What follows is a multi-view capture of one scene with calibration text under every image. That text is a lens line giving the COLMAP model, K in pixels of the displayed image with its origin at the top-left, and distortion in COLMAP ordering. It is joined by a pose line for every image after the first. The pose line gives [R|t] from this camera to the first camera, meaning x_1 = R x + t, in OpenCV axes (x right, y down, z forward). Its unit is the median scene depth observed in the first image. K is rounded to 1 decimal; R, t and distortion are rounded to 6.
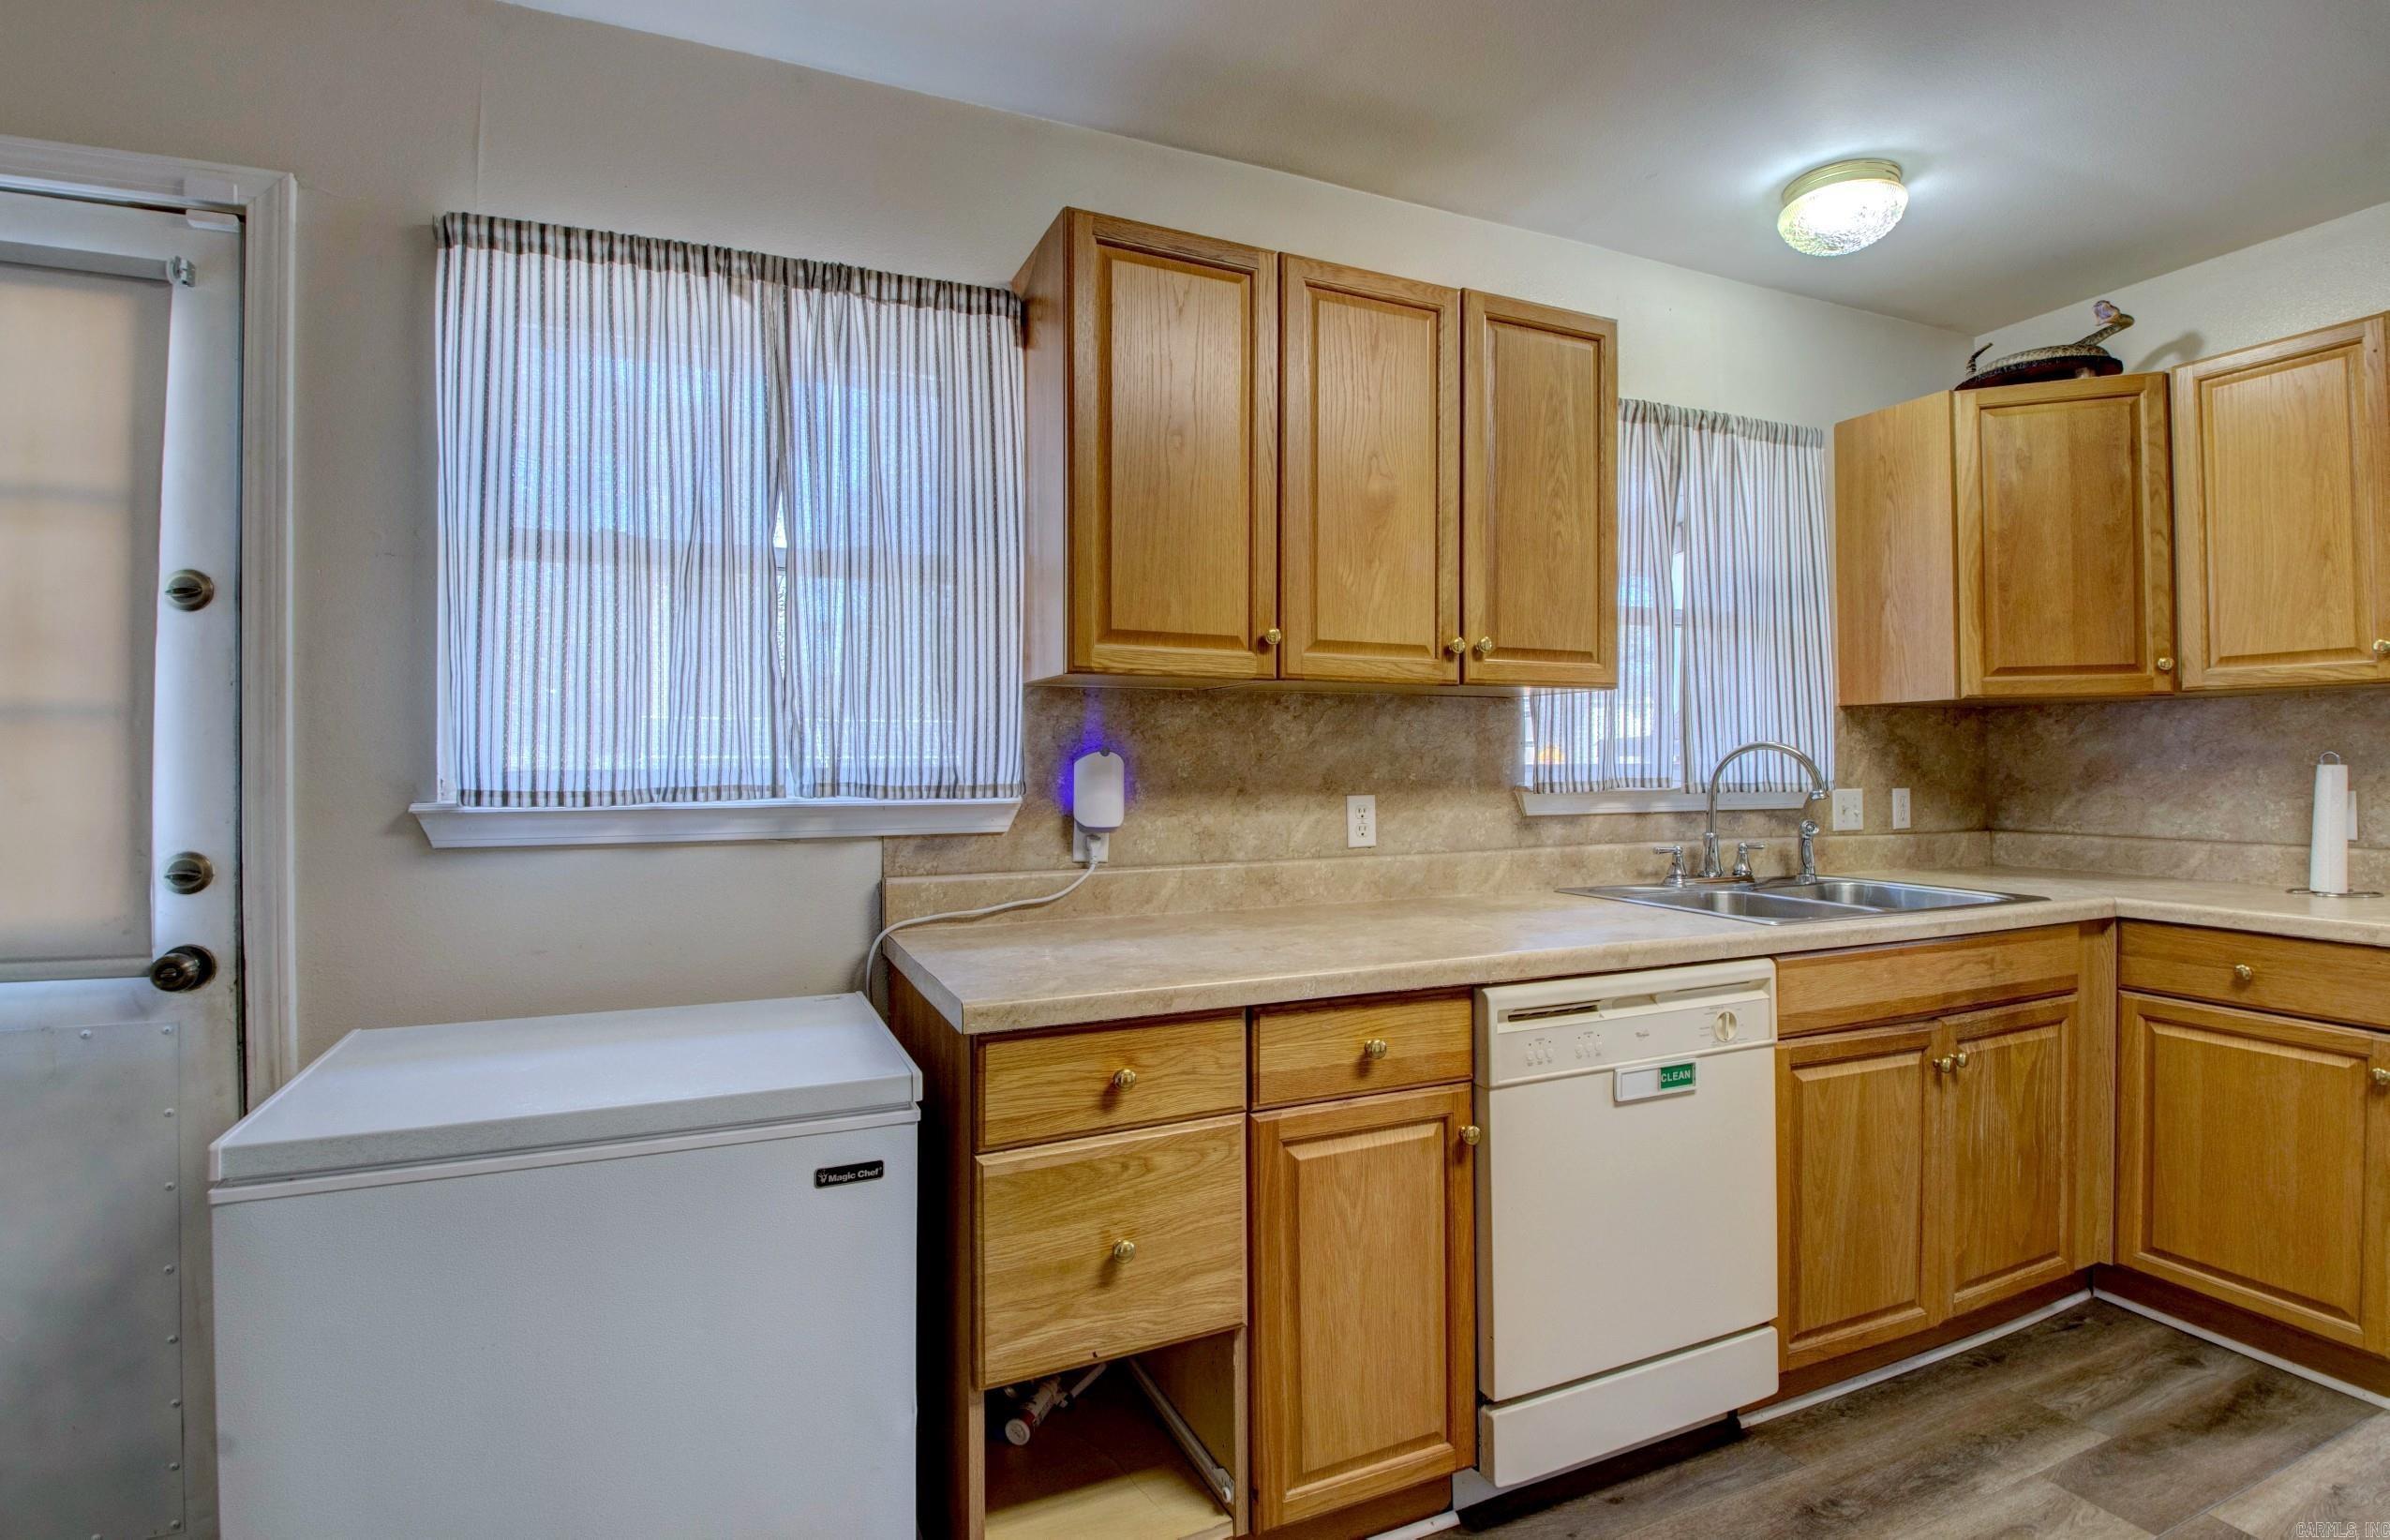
lens RADIAL K [[1028.4, 0, 1200.8], [0, 1028.4, 762.6], [0, 0, 1]] dist [0.002645, -0.014234]
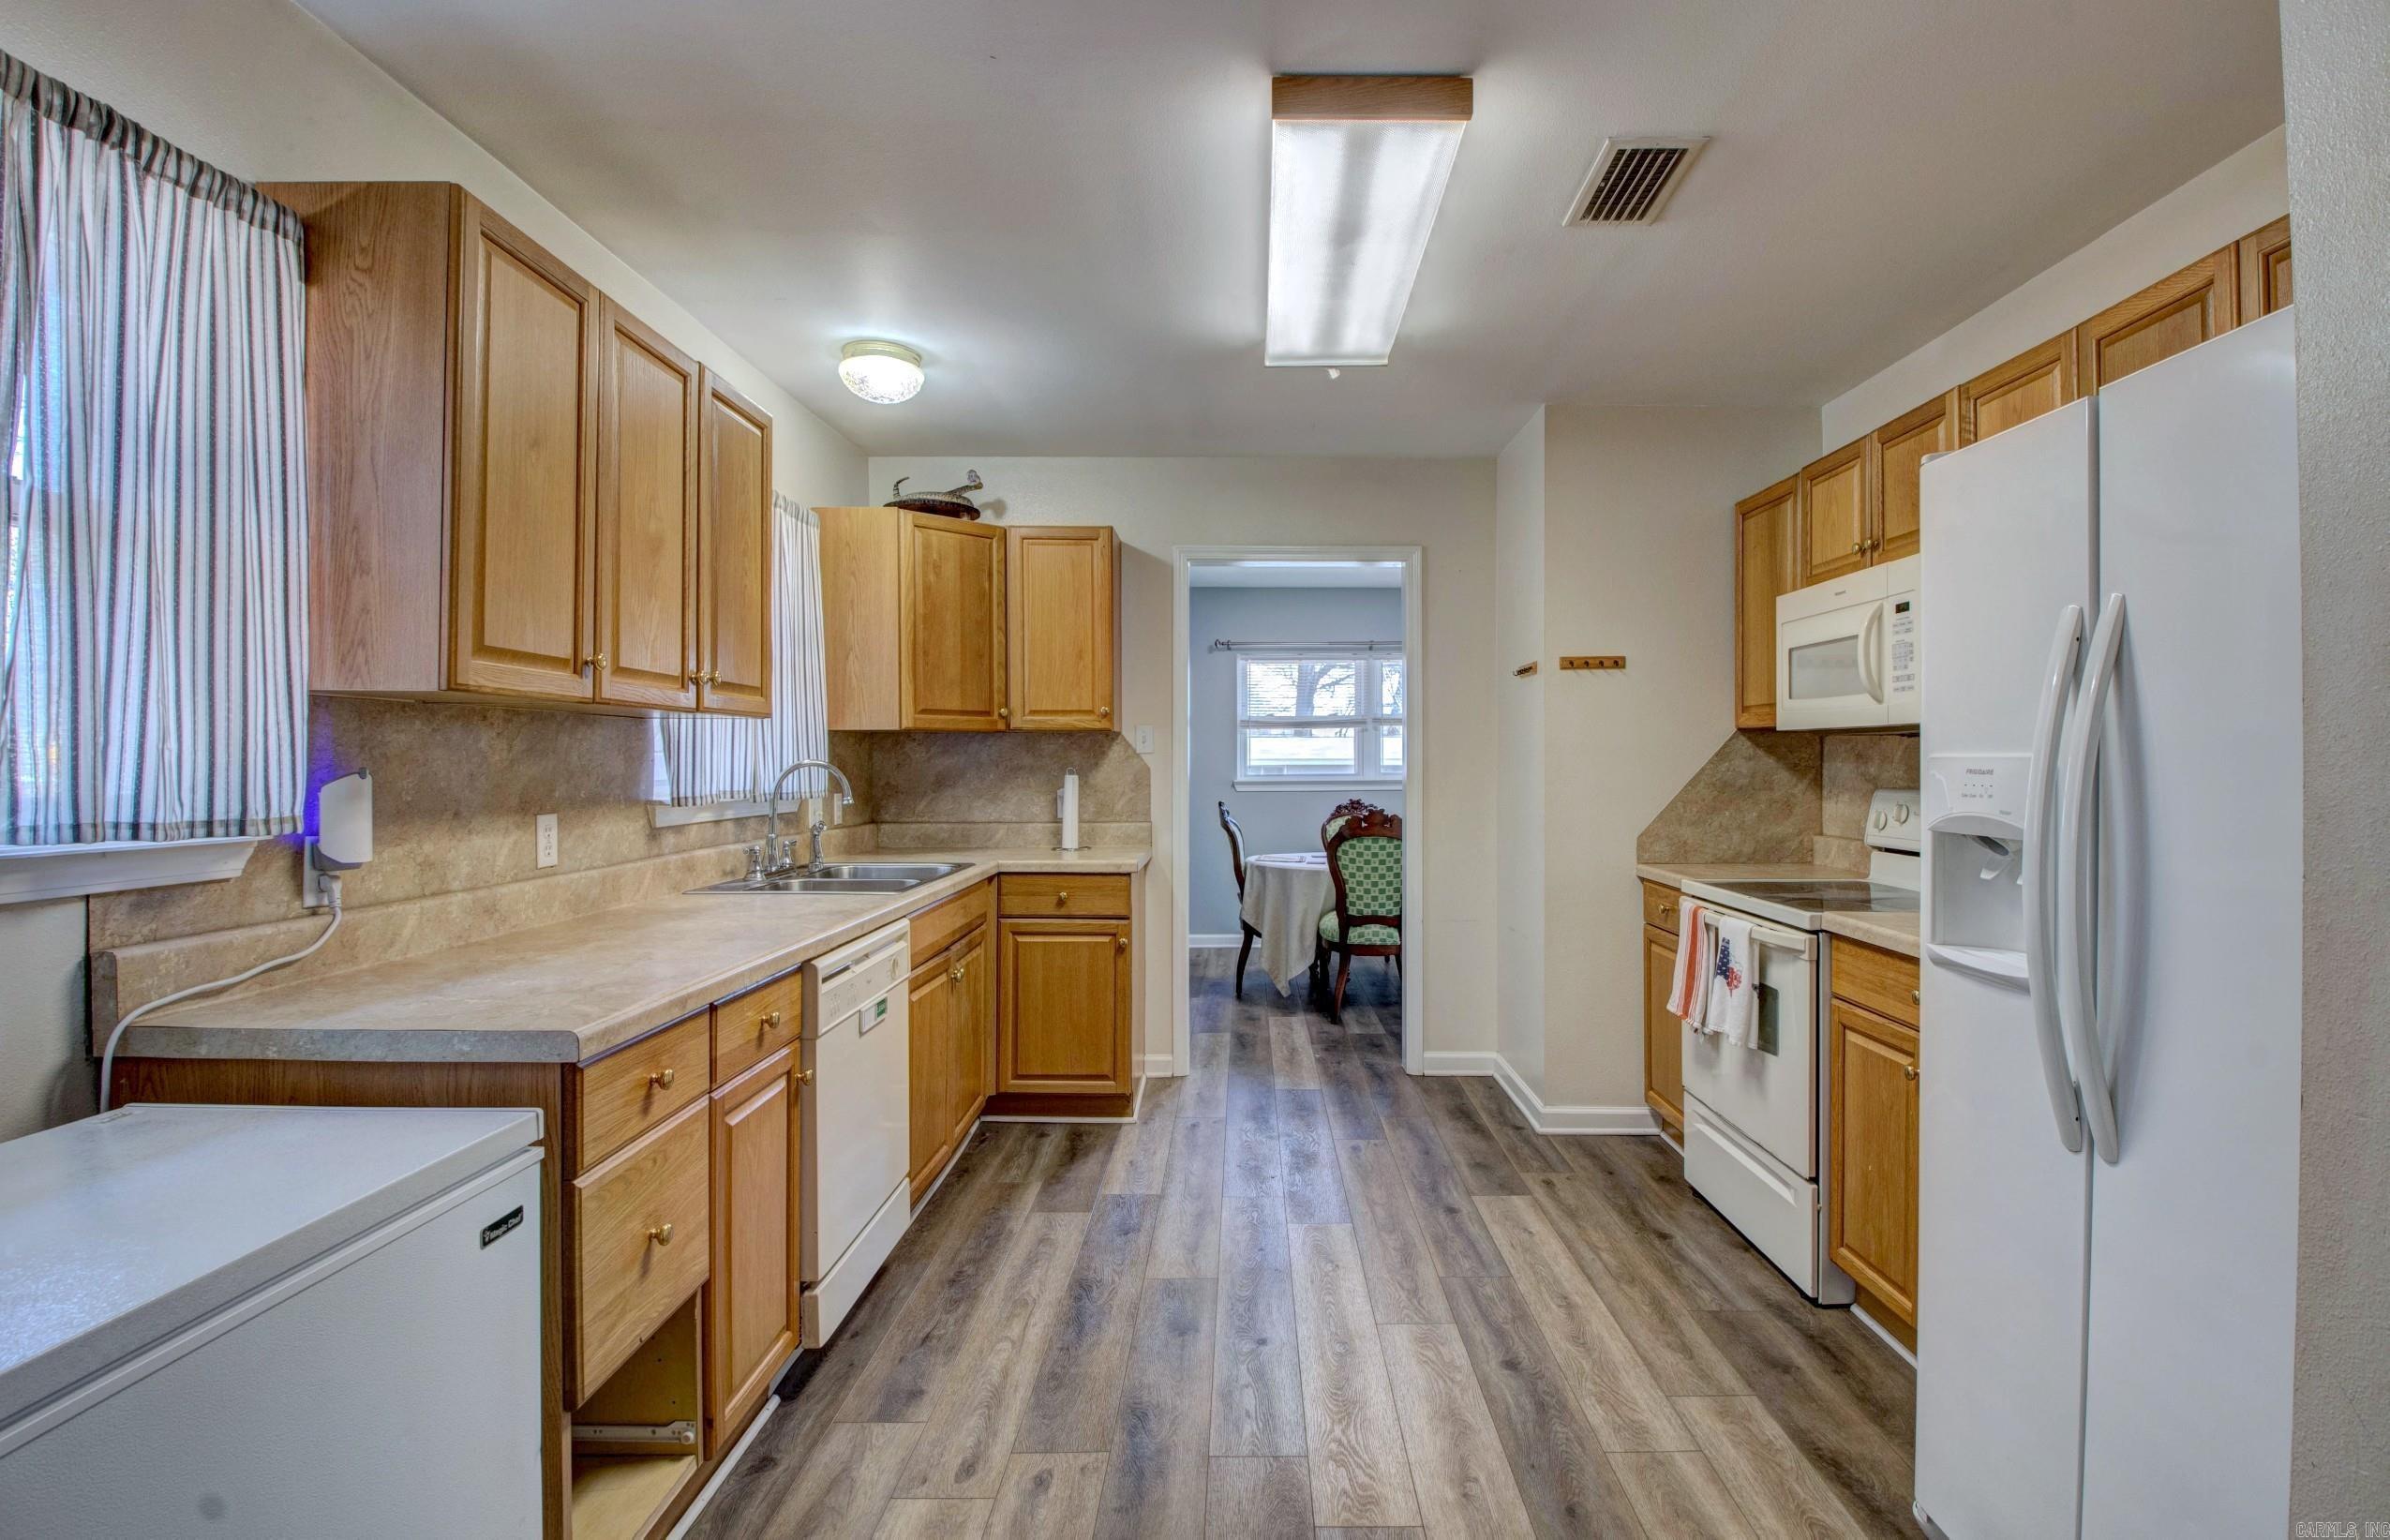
lens RADIAL K [[1028.4, 0, 1200.8], [0, 1028.4, 762.6], [0, 0, 1]] dist [0.002645, -0.014234]
pose [[0.453200, 0.004437, 0.891398, -0.442441], [0.000065, 0.999987, -0.005011, -0.012836], [-0.891409, 0.002329, 0.453194, -0.004692]]
